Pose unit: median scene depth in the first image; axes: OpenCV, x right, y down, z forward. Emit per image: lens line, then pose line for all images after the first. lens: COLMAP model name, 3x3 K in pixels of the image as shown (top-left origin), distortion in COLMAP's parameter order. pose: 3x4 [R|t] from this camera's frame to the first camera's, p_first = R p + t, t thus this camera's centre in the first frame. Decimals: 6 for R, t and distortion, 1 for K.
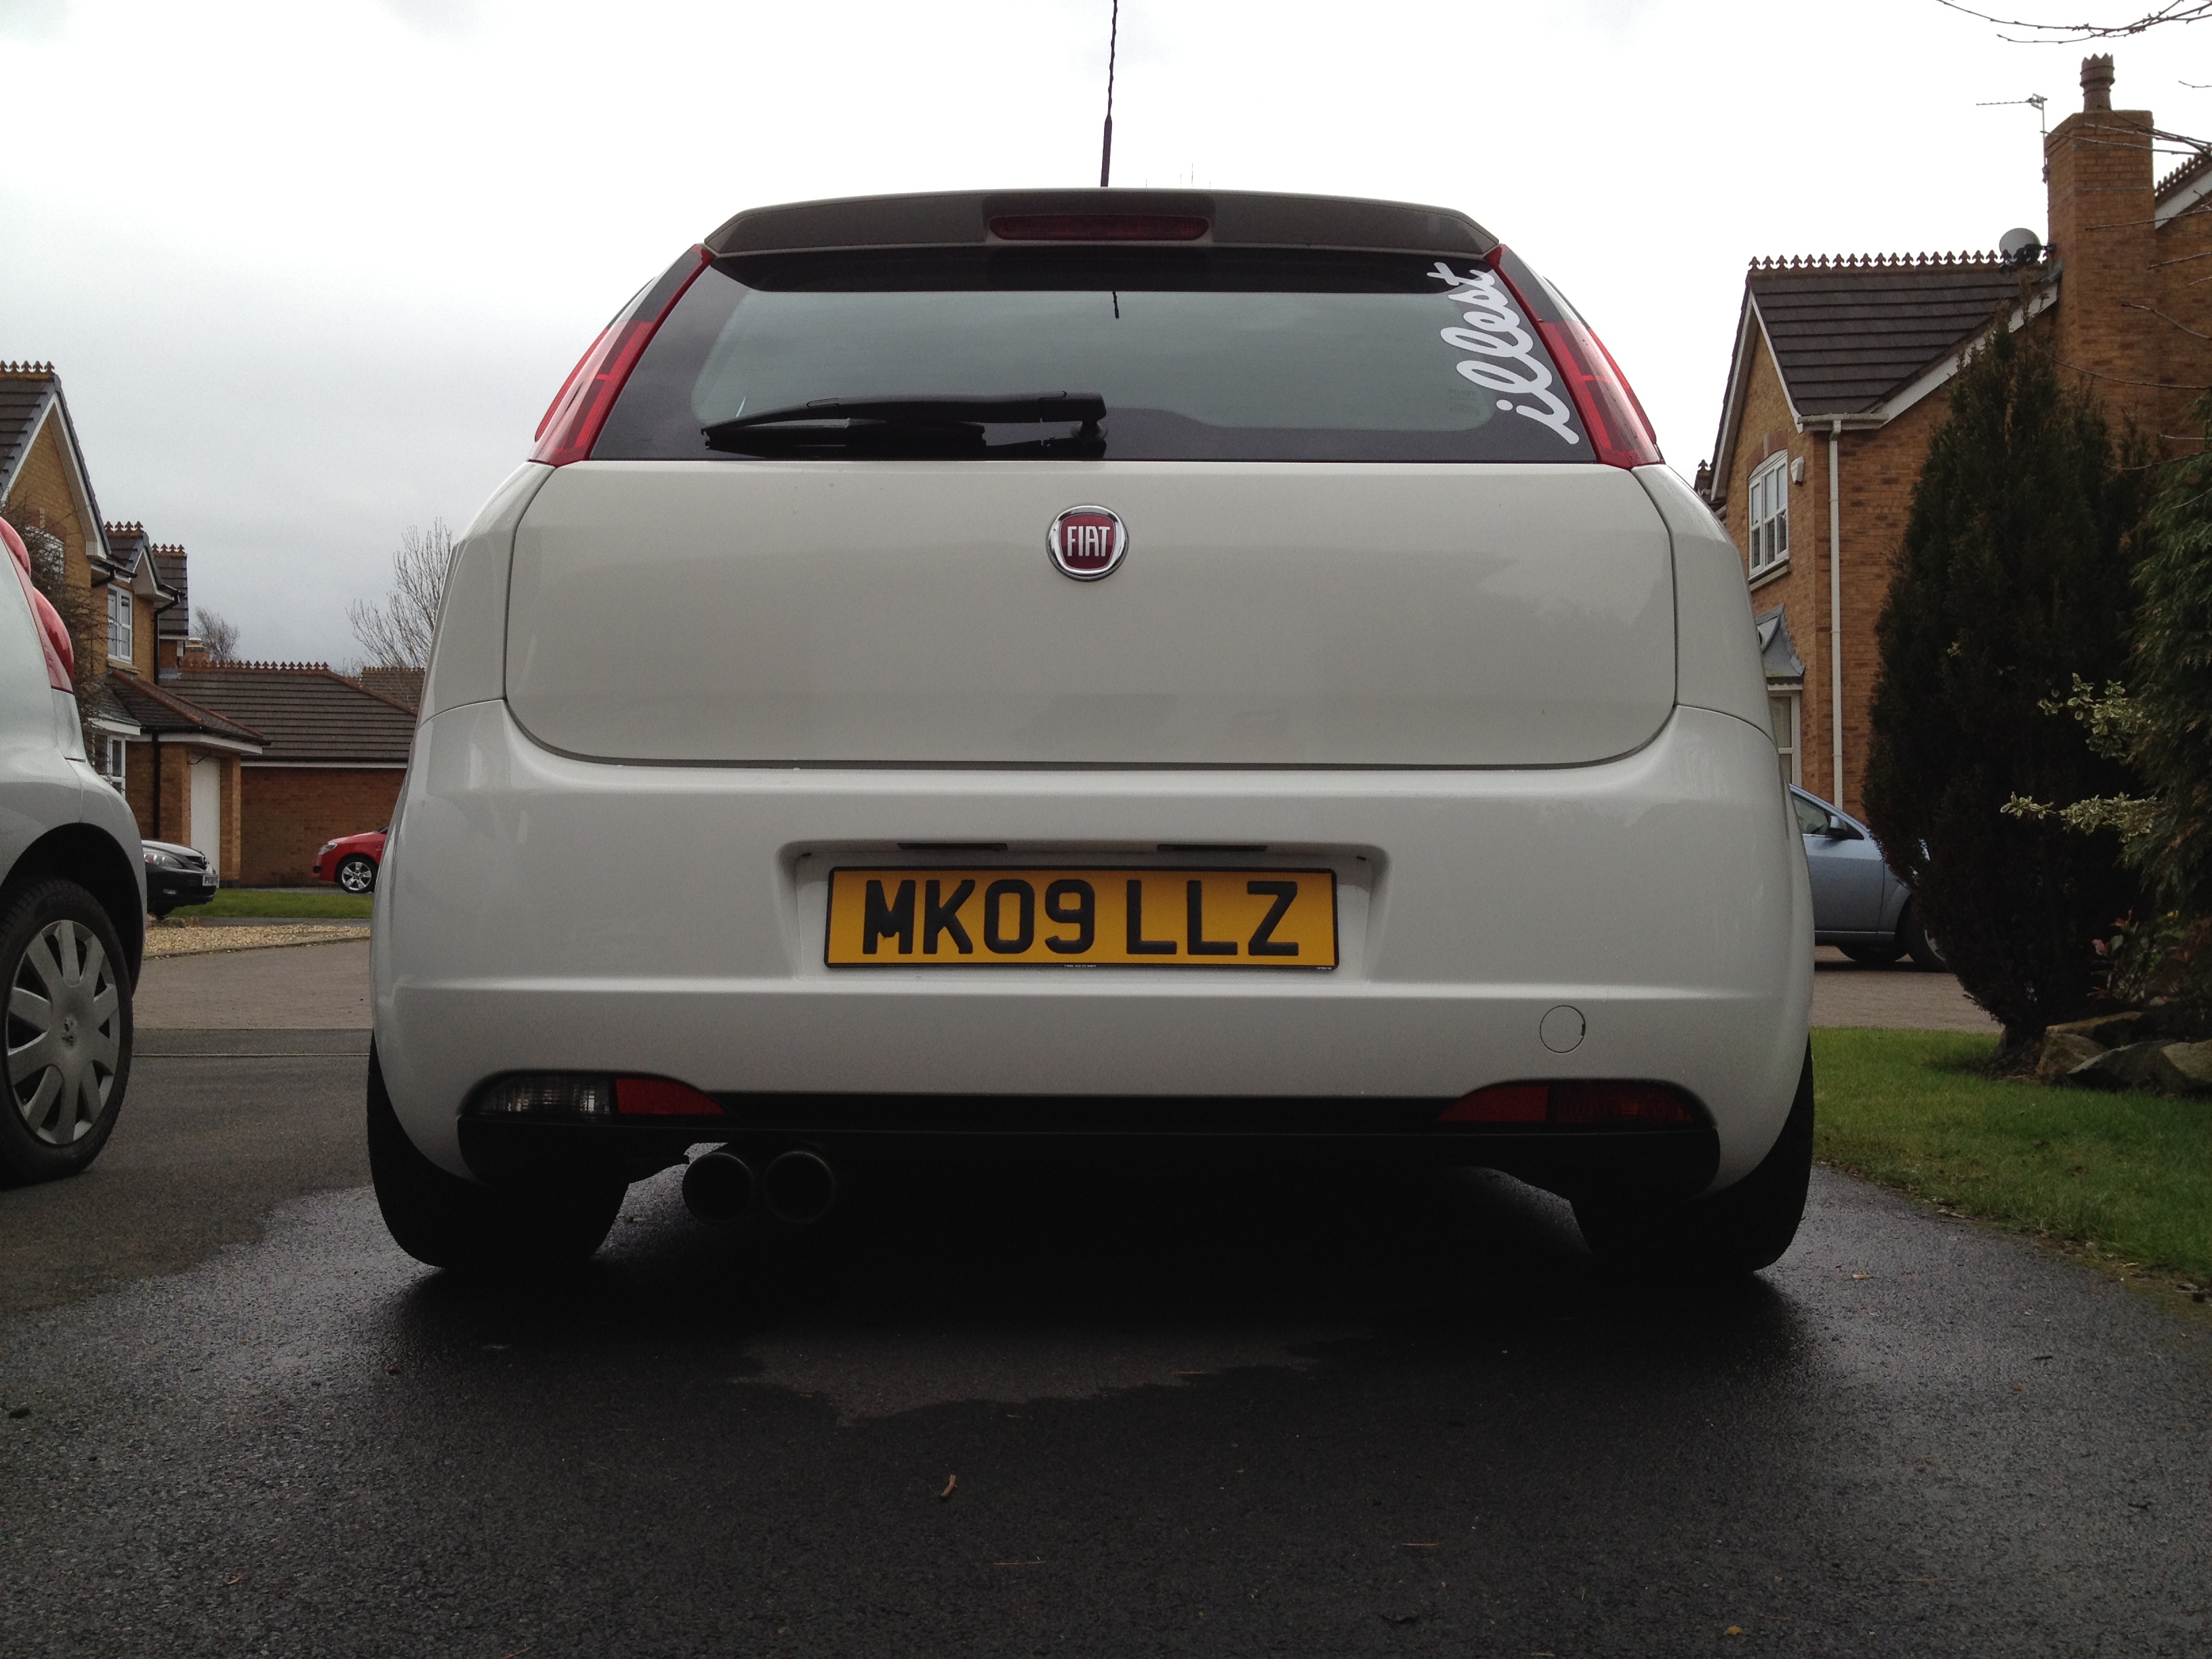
lens RADIAL K [[2056.0, 0, 1095.7], [0, 2056.0, 845.8], [0, 0, 1]] dist [0.152703, -0.333194]
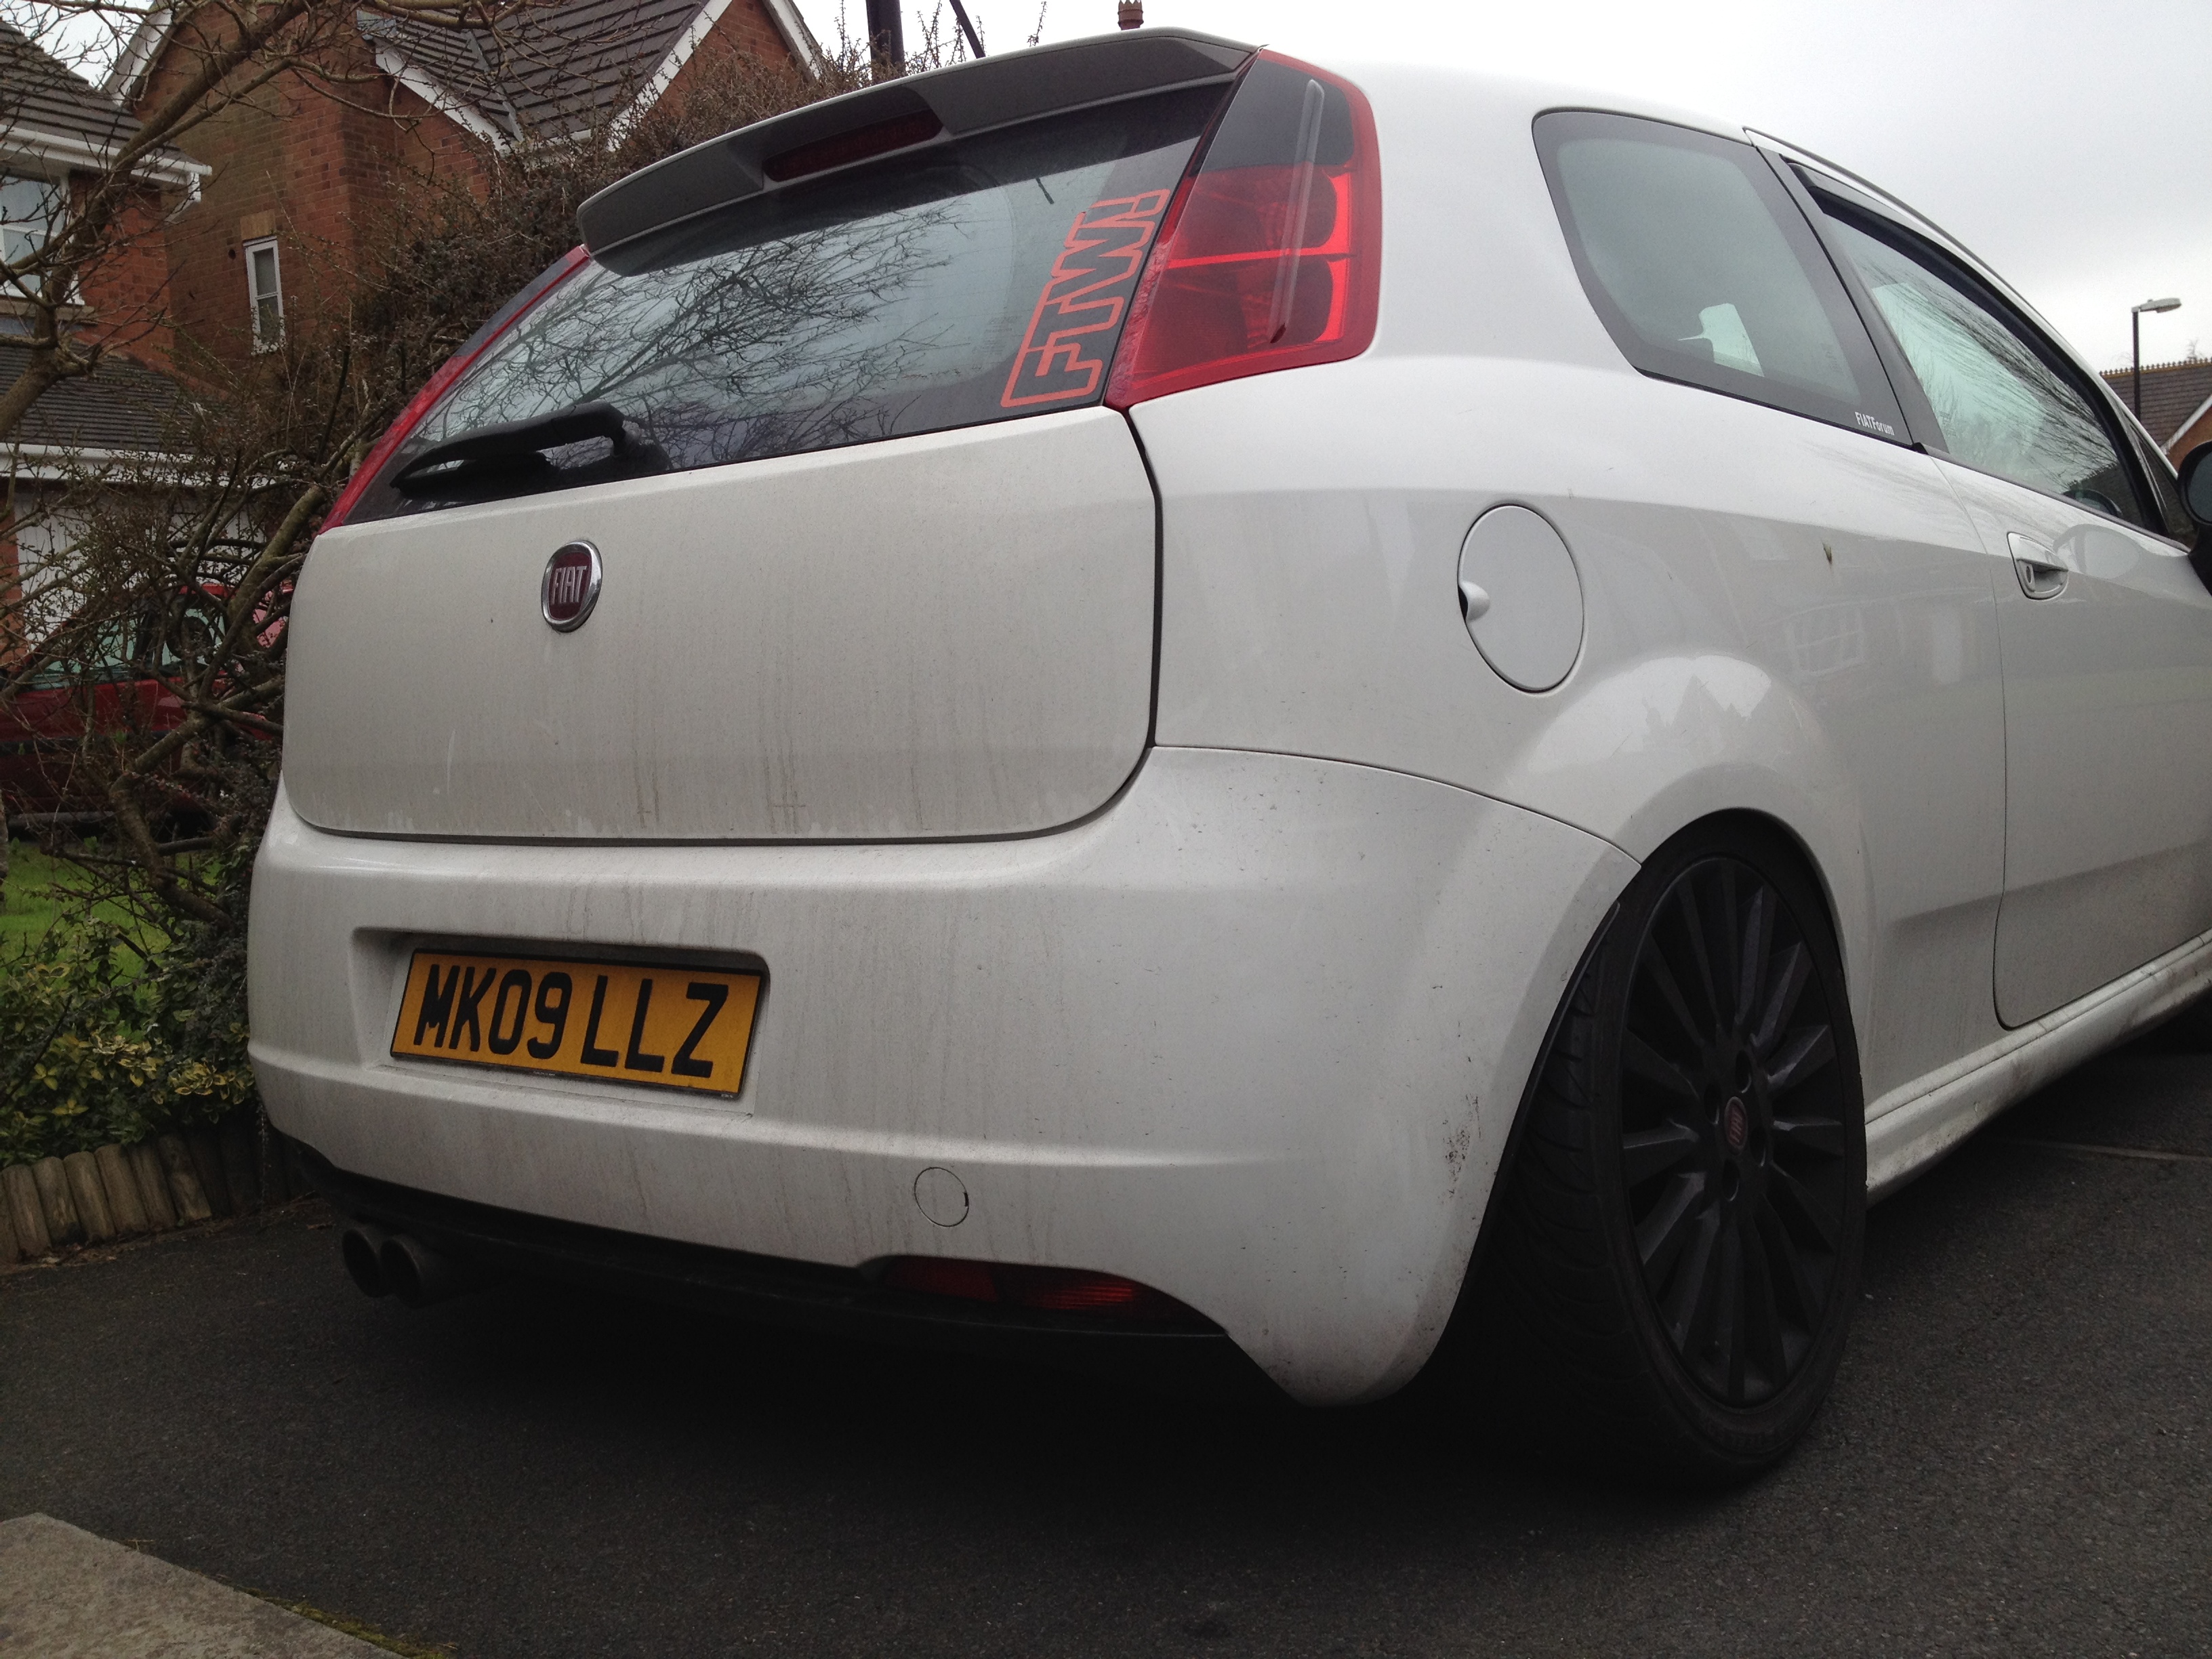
lens RADIAL K [[2056.0, 0, 1095.7], [0, 2056.0, 845.8], [0, 0, 1]] dist [0.152703, -0.333194]
pose [[0.787329, -0.000160, -0.616533, 0.668576], [0.073486, 0.992896, 0.093586, -0.096978], [0.612138, -0.118989, 0.781747, 0.407024]]
